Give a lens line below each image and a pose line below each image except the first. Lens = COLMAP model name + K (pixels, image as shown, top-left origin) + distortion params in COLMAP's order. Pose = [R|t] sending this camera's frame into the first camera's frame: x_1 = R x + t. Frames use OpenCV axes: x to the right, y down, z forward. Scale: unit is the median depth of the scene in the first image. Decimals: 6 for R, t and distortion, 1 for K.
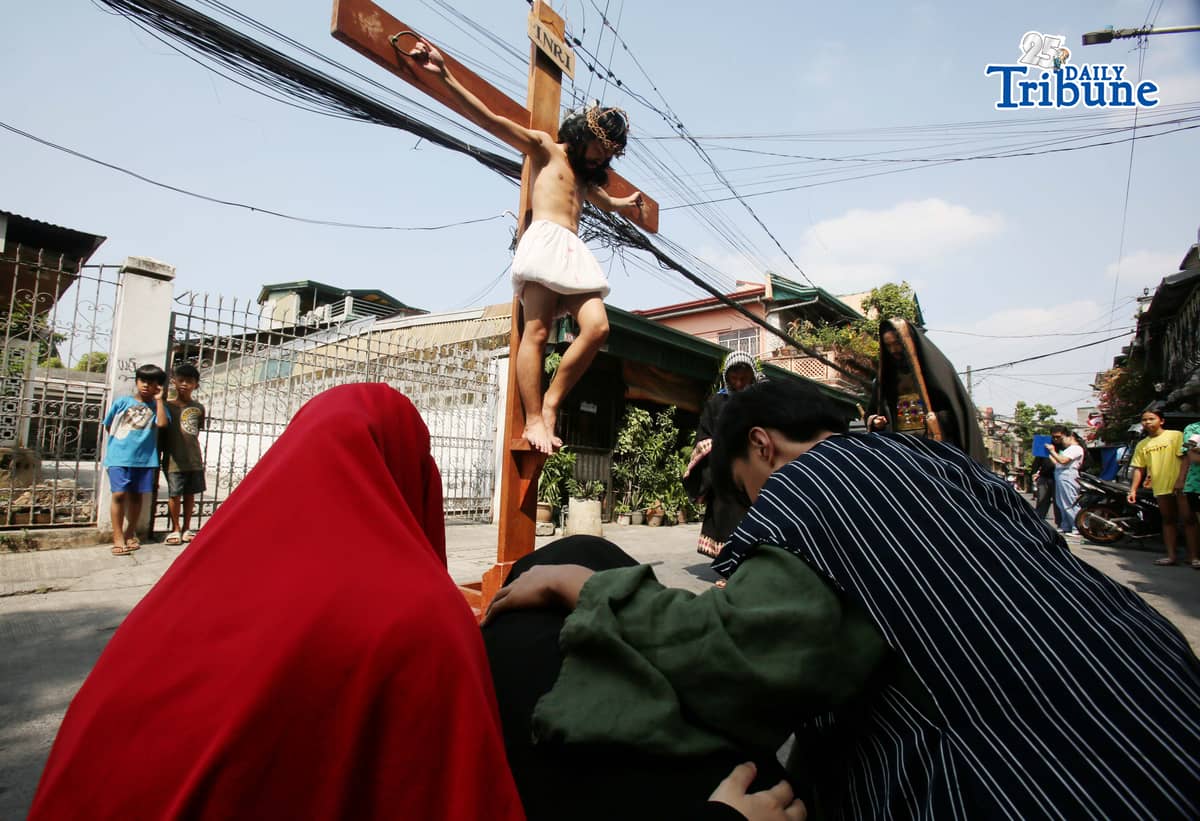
lens RADIAL K [[584.7, 0, 560.7], [0, 584.7, 420.2], [0, 0, 1]] dist [-0.079884, 0.031709]
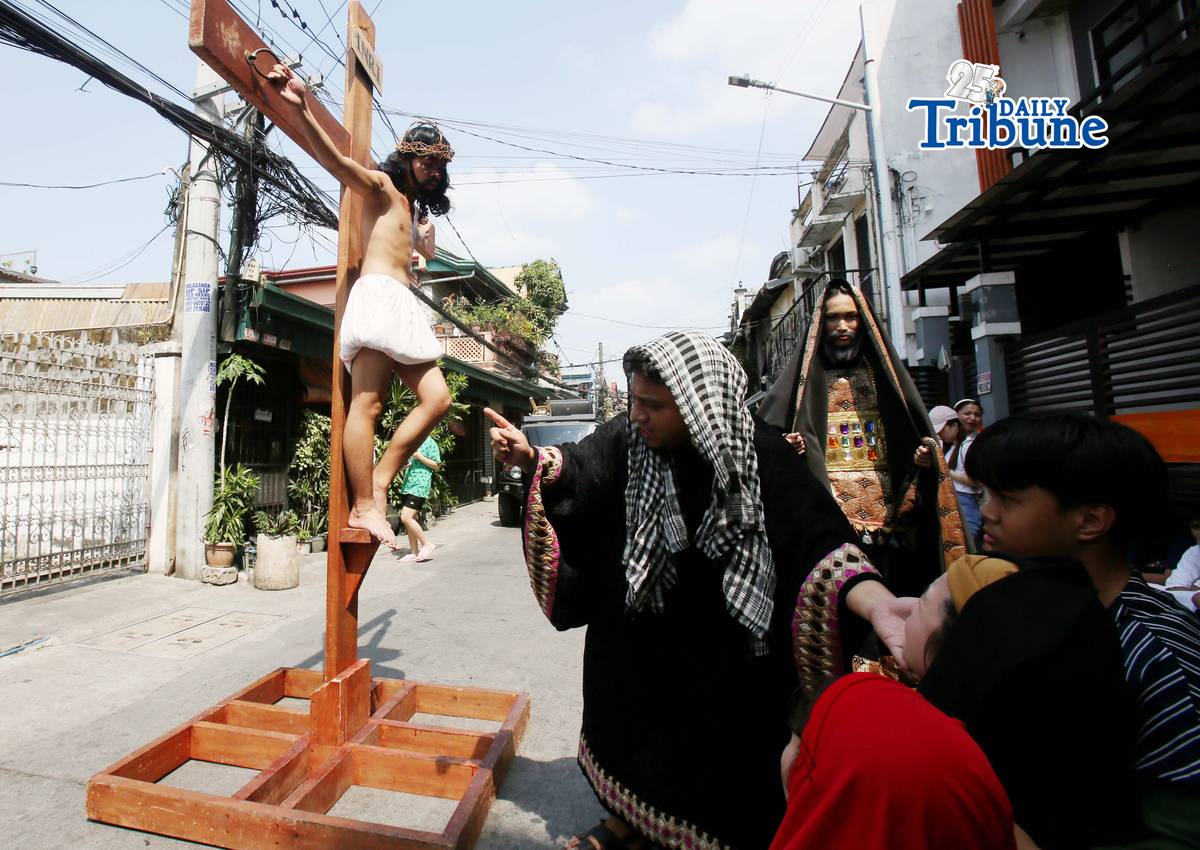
lens RADIAL K [[706.3, 0, 443.0], [0, 706.3, 371.2], [0, 0, 1]] dist [-0.092288, 0.046595]
pose [[0.904759, 0.008491, 0.425840, -0.164987], [-0.001351, 0.999853, -0.017066, -0.077170], [-0.425922, 0.014865, 0.904638, 0.004786]]
